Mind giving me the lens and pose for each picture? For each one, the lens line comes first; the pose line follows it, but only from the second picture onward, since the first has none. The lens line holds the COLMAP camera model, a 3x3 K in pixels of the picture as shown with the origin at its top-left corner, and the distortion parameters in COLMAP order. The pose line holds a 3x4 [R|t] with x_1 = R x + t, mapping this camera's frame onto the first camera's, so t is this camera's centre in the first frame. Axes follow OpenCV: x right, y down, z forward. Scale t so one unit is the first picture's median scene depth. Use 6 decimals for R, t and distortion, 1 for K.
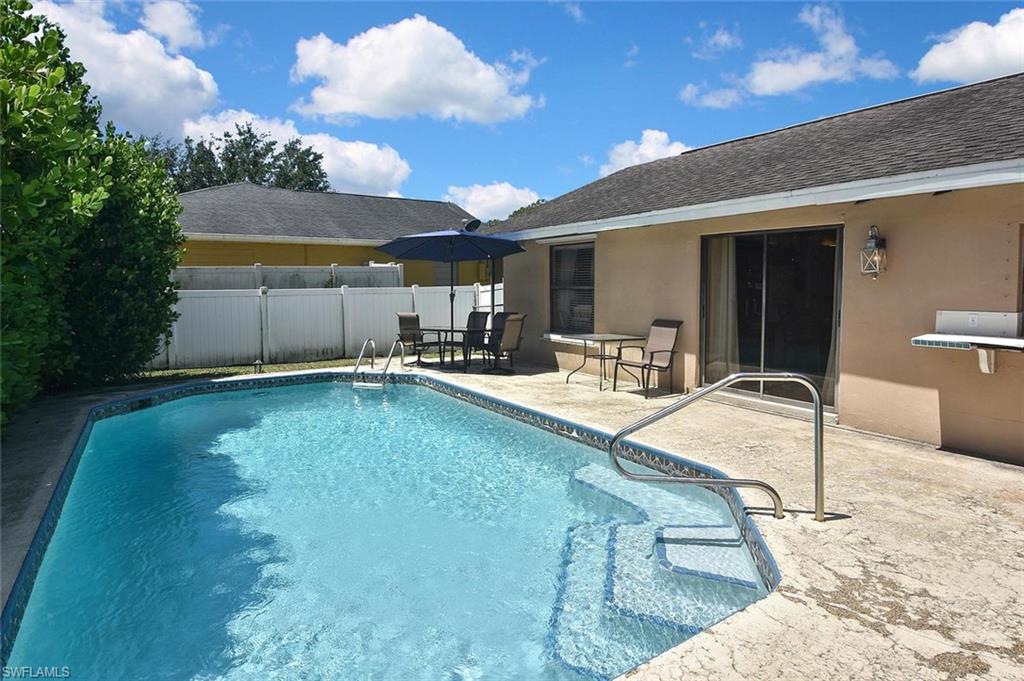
lens RADIAL K [[595.4, 0, 535.6], [0, 595.4, 293.6], [0, 0, 1]] dist [-0.000393, -0.017080]
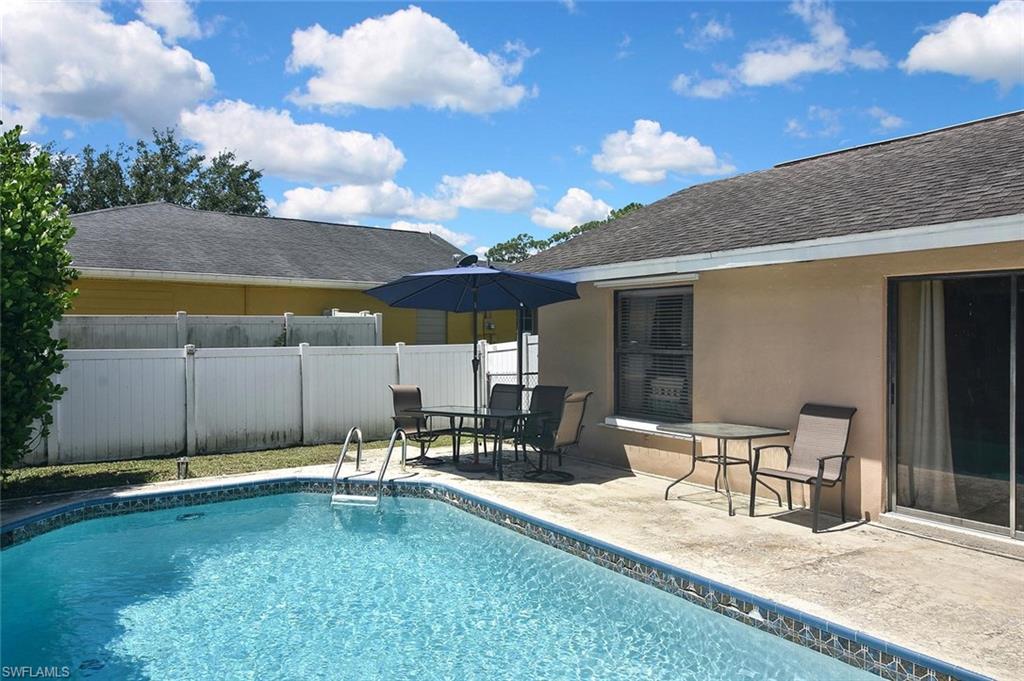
lens RADIAL K [[706.2, 0, 536.6], [0, 706.2, 322.2], [0, 0, 1]] dist [-0.001582, -0.018611]
pose [[0.998972, 0.008279, 0.044565, -0.106302], [-0.006679, 0.999332, -0.035933, -0.013674], [-0.044833, 0.035599, 0.998360, 0.185514]]
